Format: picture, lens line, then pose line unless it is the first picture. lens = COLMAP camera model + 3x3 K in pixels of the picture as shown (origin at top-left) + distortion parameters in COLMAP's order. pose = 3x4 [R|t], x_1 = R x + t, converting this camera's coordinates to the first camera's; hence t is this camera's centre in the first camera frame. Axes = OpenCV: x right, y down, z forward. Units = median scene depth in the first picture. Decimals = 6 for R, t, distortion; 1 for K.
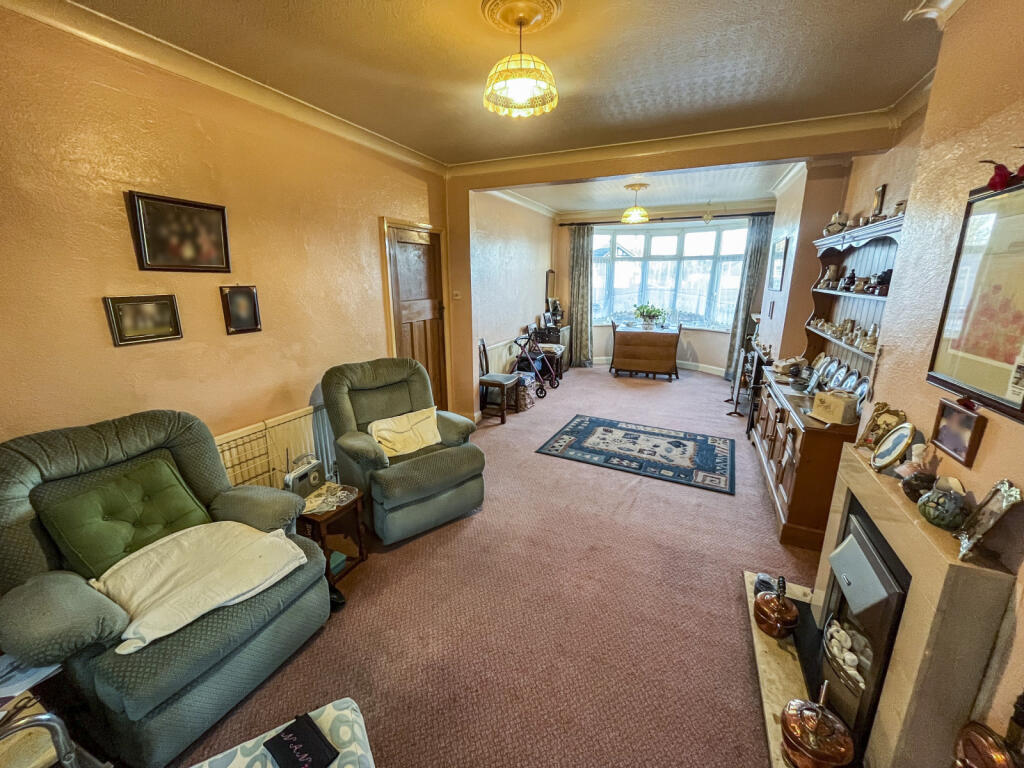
lens RADIAL K [[414.9, 0, 516.5], [0, 414.9, 384.9], [0, 0, 1]] dist [-0.002900, -0.000248]
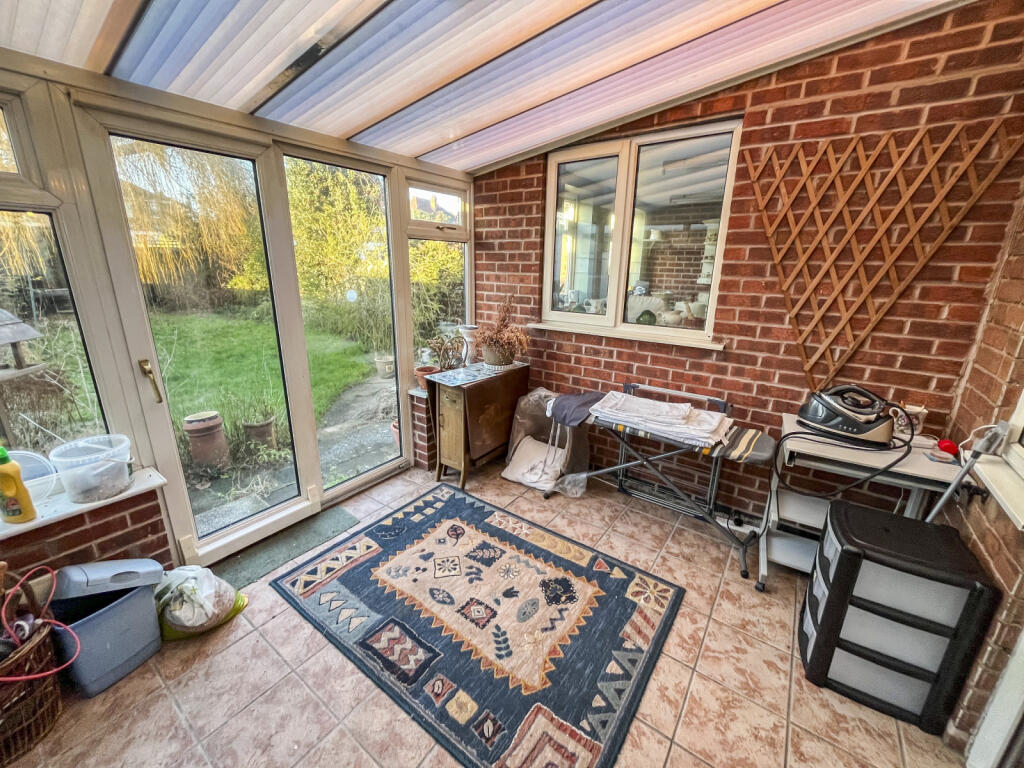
lens RADIAL K [[414.9, 0, 506.0], [0, 414.9, 383.6], [0, 0, 1]] dist [-0.002900, -0.000248]
pose [[0.986709, 0.060303, -0.150897, 0.374622], [-0.055817, 0.997869, 0.033789, -0.114868], [0.152613, -0.024917, 0.987972, 0.490411]]
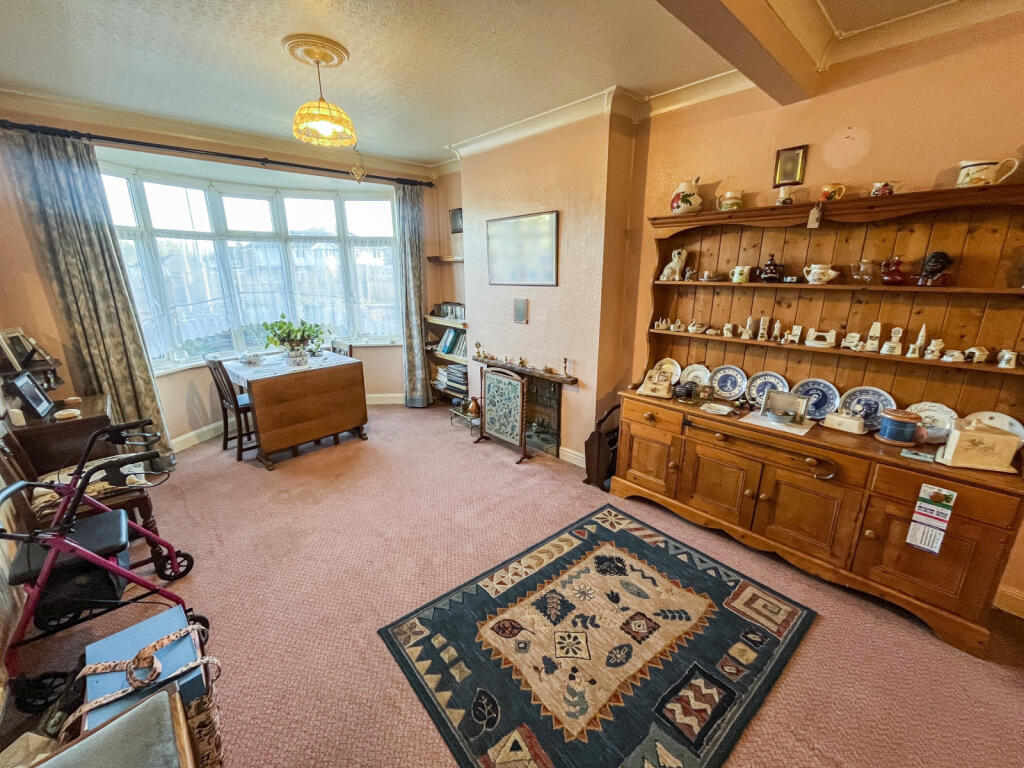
lens RADIAL K [[414.9, 0, 510.8], [0, 414.9, 381.0], [0, 0, 1]] dist [-0.002900, -0.000248]
pose [[0.411091, -0.241271, 0.879086, -0.094212], [0.238275, 0.959253, 0.151848, -0.204851], [-0.879903, 0.147041, 0.451829, 0.804890]]
